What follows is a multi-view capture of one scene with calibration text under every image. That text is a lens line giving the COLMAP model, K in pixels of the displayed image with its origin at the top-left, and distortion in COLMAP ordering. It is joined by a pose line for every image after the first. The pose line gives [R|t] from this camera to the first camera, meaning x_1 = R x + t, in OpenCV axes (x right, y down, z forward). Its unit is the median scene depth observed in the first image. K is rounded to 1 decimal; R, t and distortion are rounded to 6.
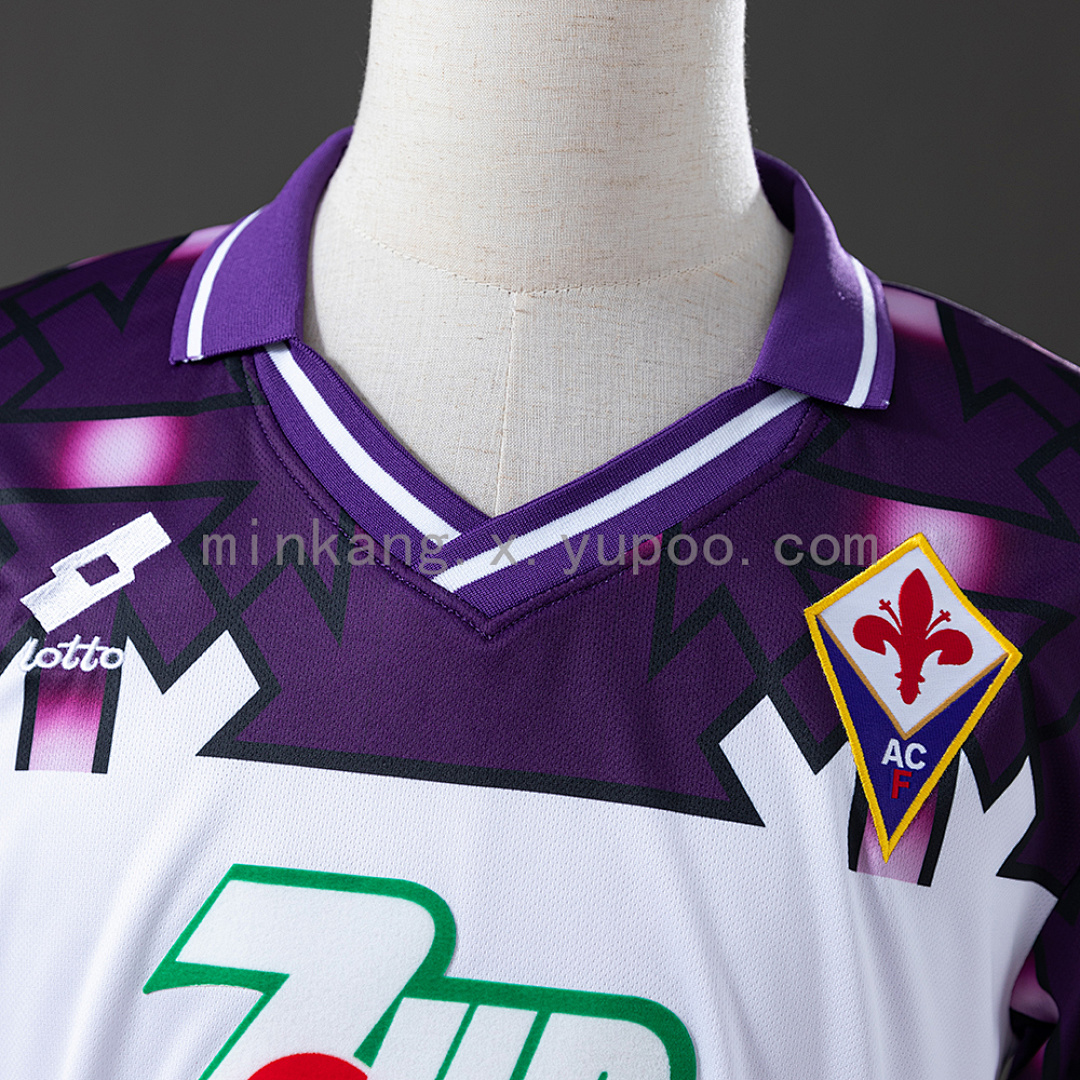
lens RADIAL K [[2901.3, 0, 536.3], [0, 2901.3, 538.4], [0, 0, 1]] dist [0.010383, 0.000000]
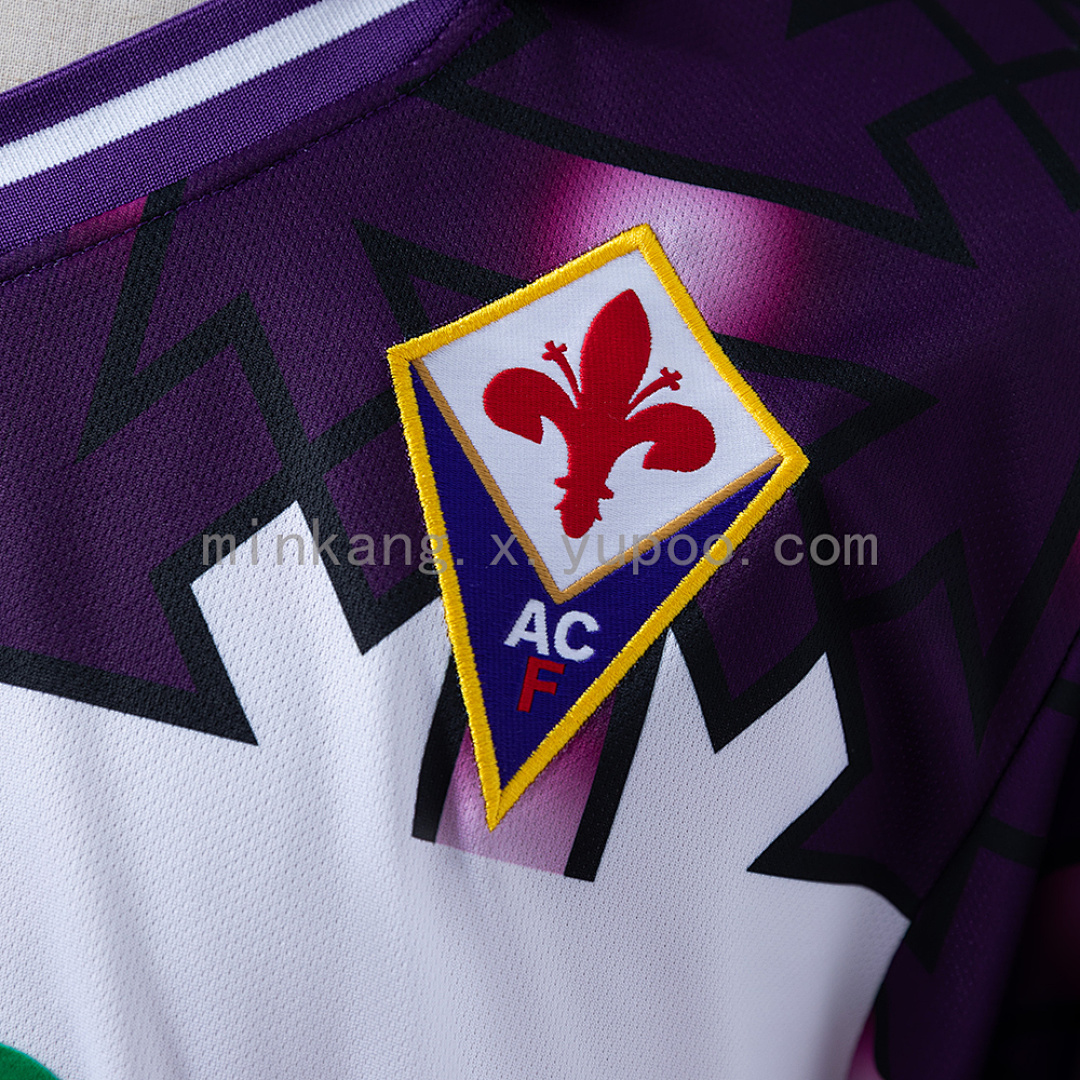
lens RADIAL K [[2901.3, 0, 540.9], [0, 2901.3, 540.3], [0, 0, 1]] dist [0.010383, 0.000000]
pose [[0.979779, 0.064283, -0.189473, 0.222507], [-0.057853, 0.997552, 0.039277, 0.037004], [0.191535, -0.027521, 0.981100, 0.476254]]
